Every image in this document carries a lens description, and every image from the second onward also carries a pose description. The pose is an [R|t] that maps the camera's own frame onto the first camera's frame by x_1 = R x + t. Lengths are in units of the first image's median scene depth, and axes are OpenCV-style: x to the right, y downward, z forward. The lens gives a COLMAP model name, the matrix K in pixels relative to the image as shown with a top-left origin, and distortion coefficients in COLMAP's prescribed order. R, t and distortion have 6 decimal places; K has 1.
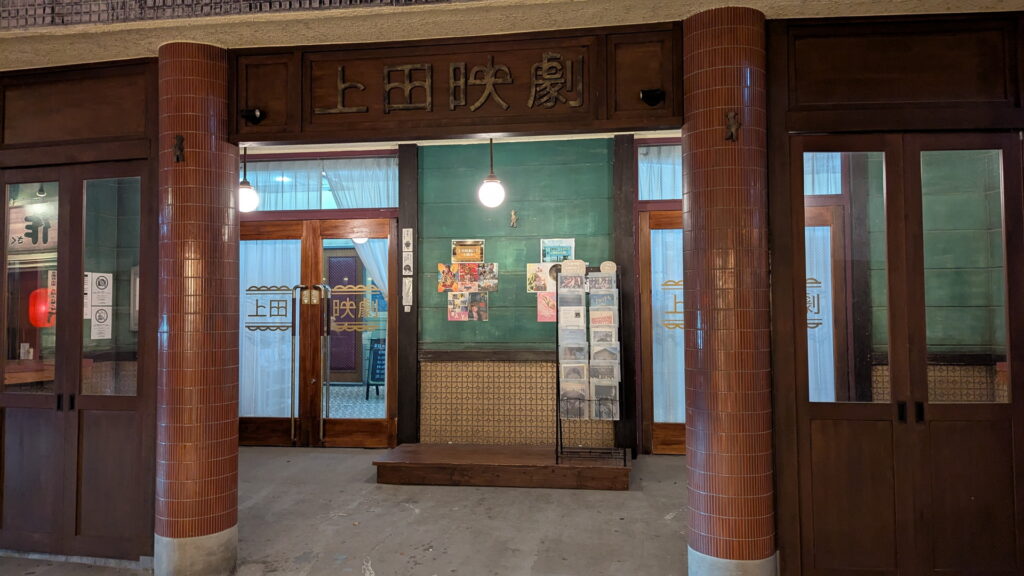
lens RADIAL K [[734.5, 0, 516.1], [0, 734.5, 283.2], [0, 0, 1]] dist [0.082503, -0.081179]
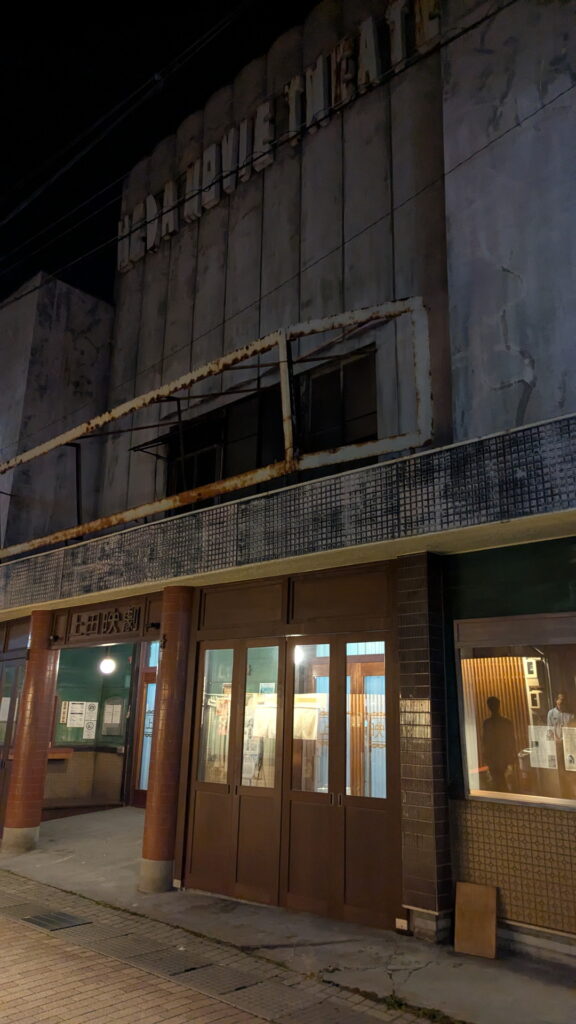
lens RADIAL K [[734.5, 0, 288.0], [0, 734.5, 512.0], [0, 0, 1]] dist [0.082503, -0.081179]
pose [[0.817893, -0.132841, -0.559825, 1.071989], [-0.009902, 0.969589, -0.244541, -0.028983], [0.575285, 0.205551, 0.791704, -0.339466]]
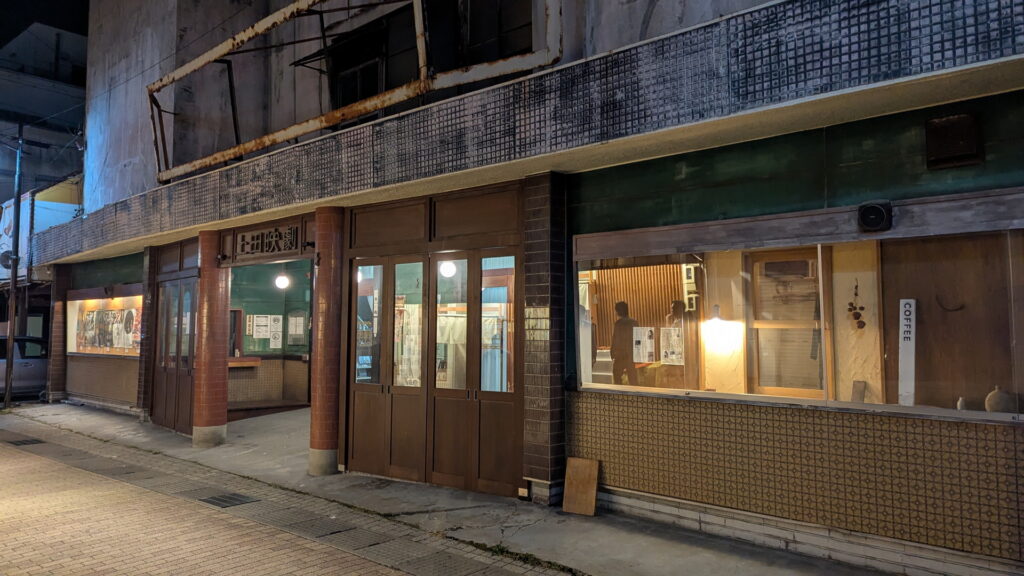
lens RADIAL K [[734.5, 0, 516.1], [0, 734.5, 283.2], [0, 0, 1]] dist [0.082503, -0.081179]
pose [[0.829609, -0.028509, -0.557617, 1.198483], [0.013387, 0.999424, -0.031180, -0.031632], [0.558184, 0.018402, 0.829513, -0.320670]]
